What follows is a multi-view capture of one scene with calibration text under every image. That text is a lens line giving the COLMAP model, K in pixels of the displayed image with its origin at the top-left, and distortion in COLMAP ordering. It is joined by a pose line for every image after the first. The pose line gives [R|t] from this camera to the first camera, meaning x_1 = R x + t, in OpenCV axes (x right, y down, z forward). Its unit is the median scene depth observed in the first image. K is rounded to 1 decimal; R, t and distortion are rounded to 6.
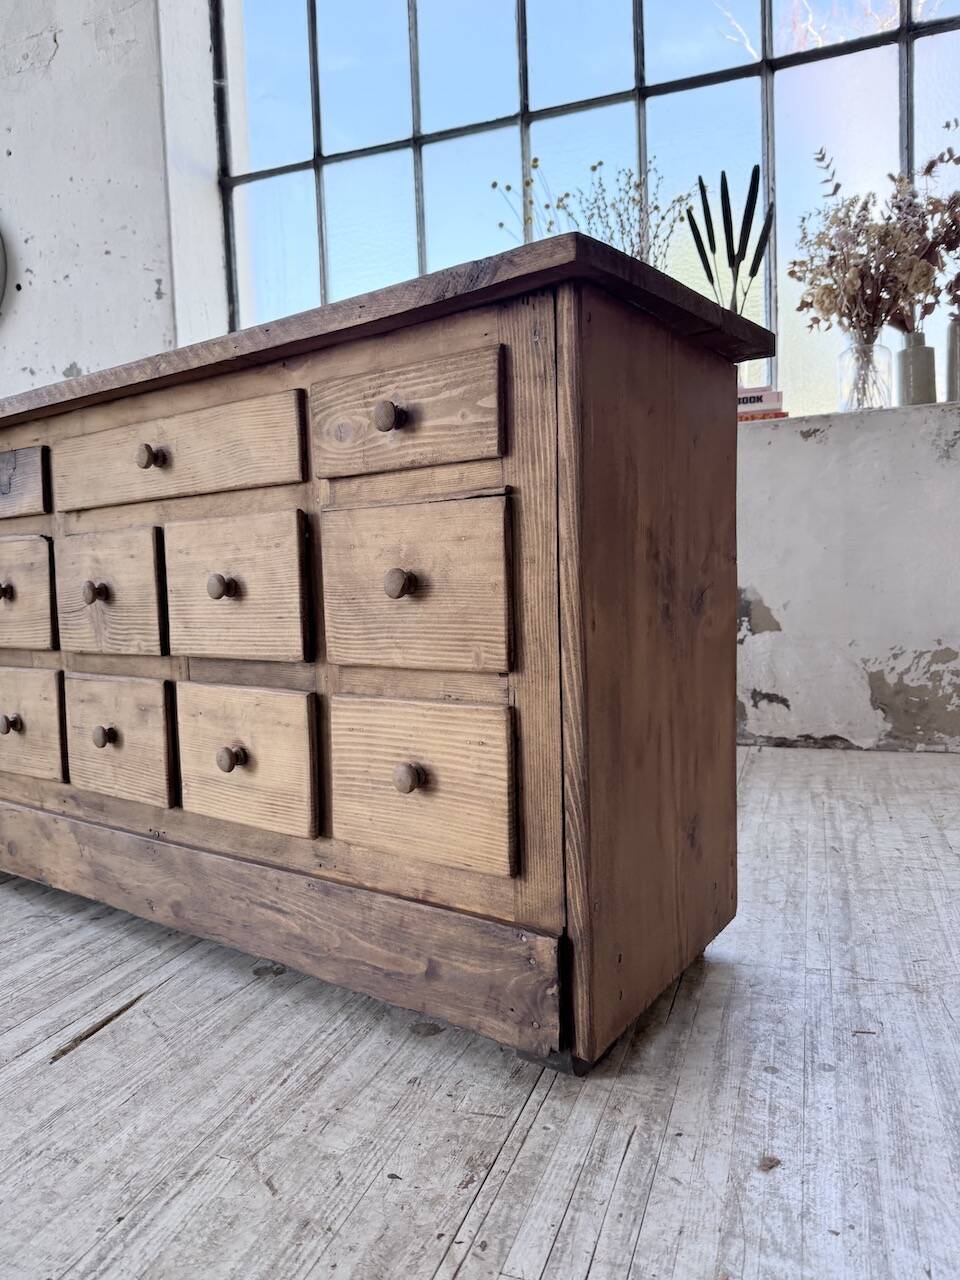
lens RADIAL K [[913.2, 0, 483.4], [0, 913.2, 641.2], [0, 0, 1]] dist [0.061150, -0.086716]
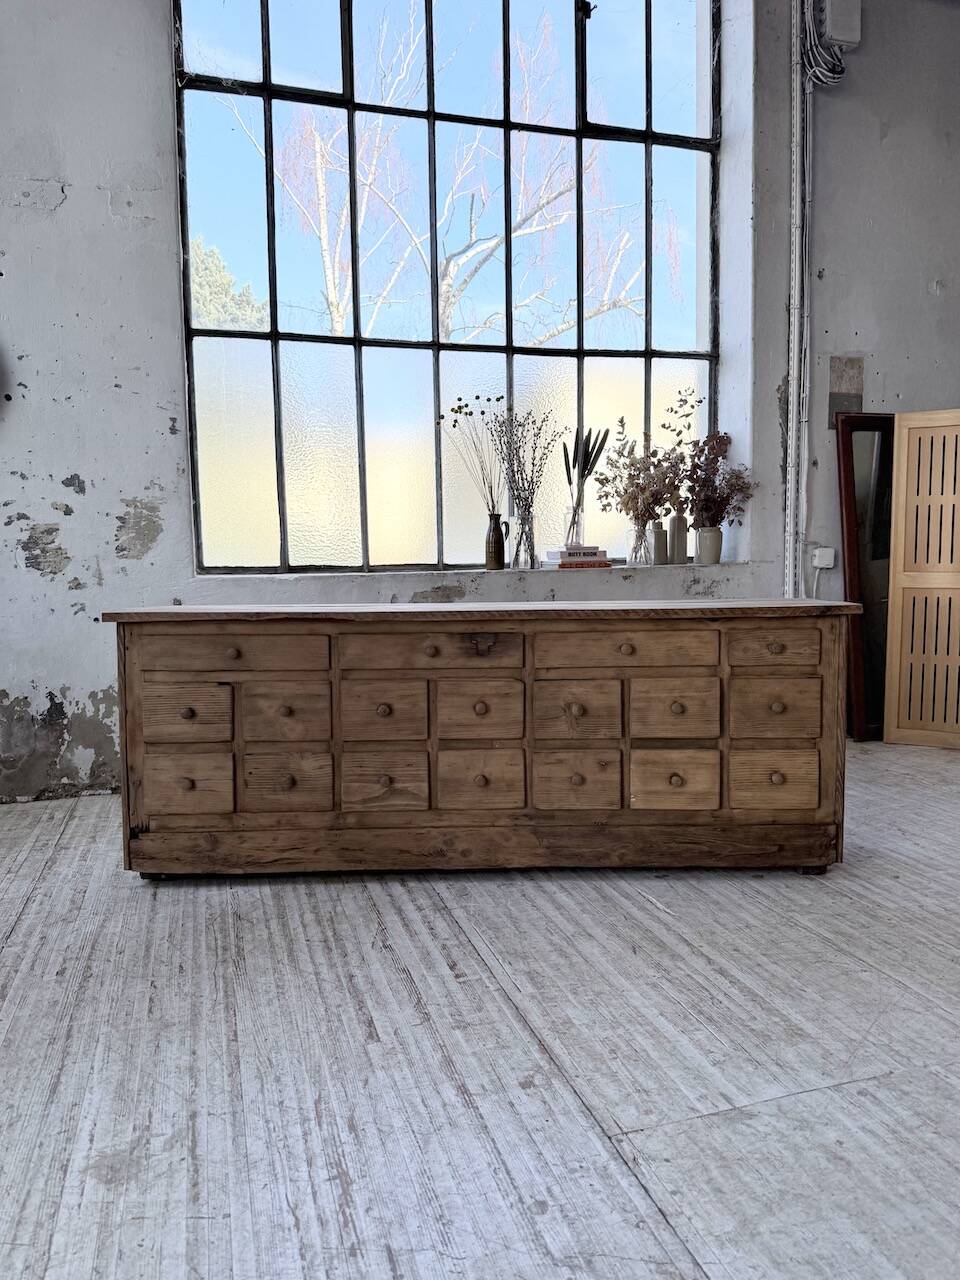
lens RADIAL K [[913.2, 0, 483.7], [0, 913.2, 627.1], [0, 0, 1]] dist [0.061150, -0.086716]
pose [[0.801128, -0.017730, 0.598231, -2.325514], [0.027738, 0.999587, -0.007521, -0.293557], [-0.597850, 0.022619, 0.801289, -0.657546]]
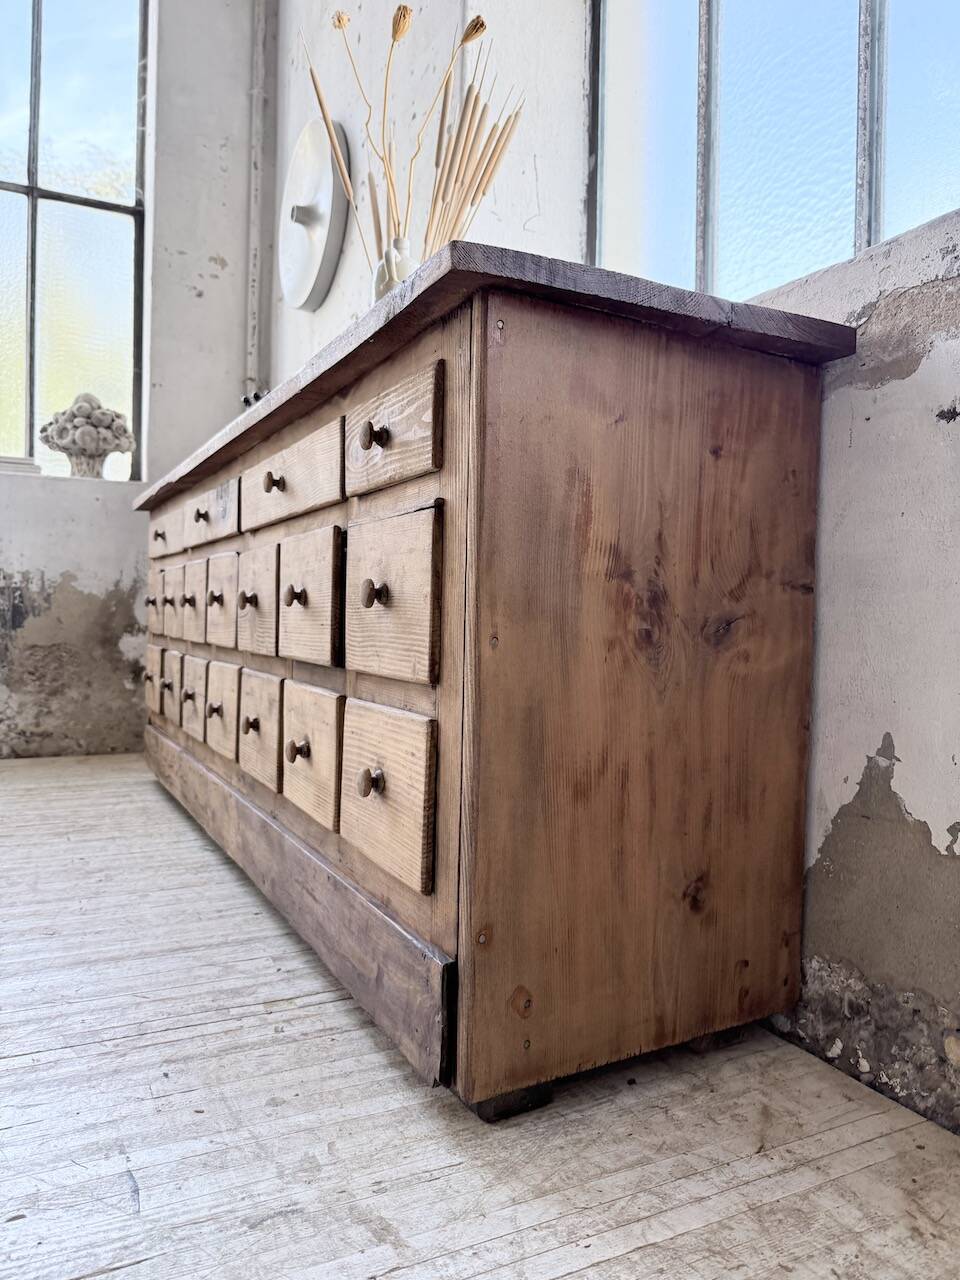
lens RADIAL K [[913.2, 0, 490.8], [0, 913.2, 635.4], [0, 0, 1]] dist [0.061150, -0.086716]
pose [[0.901517, 0.056405, -0.429052, 0.457115], [-0.077532, 0.996479, -0.031907, 0.006532], [0.425741, 0.062030, 0.902716, 0.113040]]
